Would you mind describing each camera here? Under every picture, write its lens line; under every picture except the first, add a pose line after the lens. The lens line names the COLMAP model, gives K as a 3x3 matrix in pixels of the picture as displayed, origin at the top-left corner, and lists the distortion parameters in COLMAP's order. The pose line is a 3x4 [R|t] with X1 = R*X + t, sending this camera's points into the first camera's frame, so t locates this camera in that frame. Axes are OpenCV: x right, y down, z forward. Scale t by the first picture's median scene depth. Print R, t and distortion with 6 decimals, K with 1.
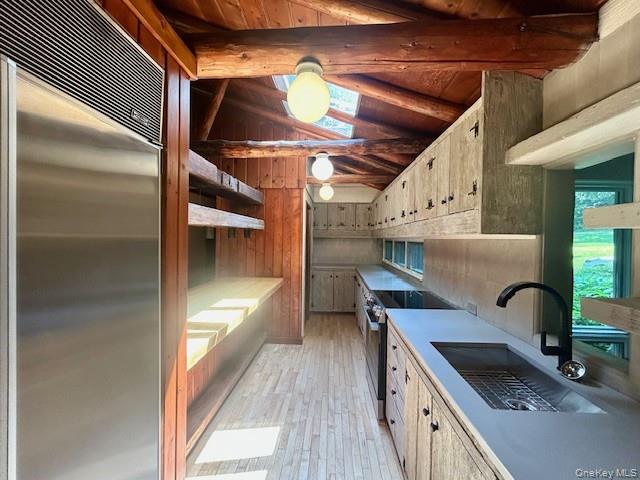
lens RADIAL K [[256.4, 0, 321.7], [0, 256.4, 240.2], [0, 0, 1]] dist [-0.001736, 0.000523]
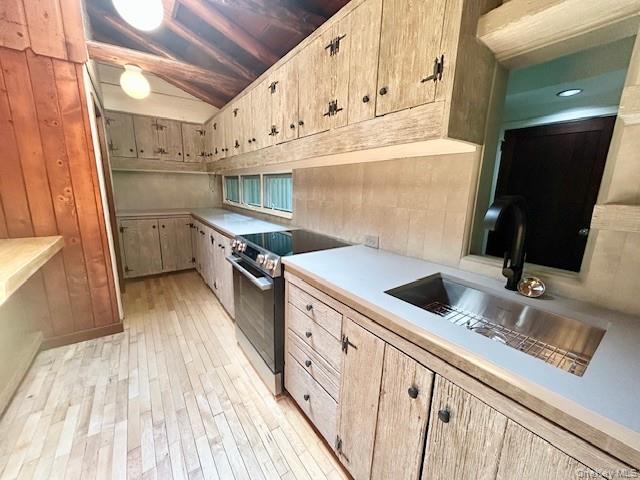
lens RADIAL K [[256.4, 0, 320.6], [0, 256.4, 239.8], [0, 0, 1]] dist [-0.001736, 0.000523]
pose [[0.784734, -0.118833, 0.608334, -0.053682], [-0.008678, 0.979248, 0.202481, 0.046002], [-0.619771, -0.164173, 0.767418, 0.238530]]
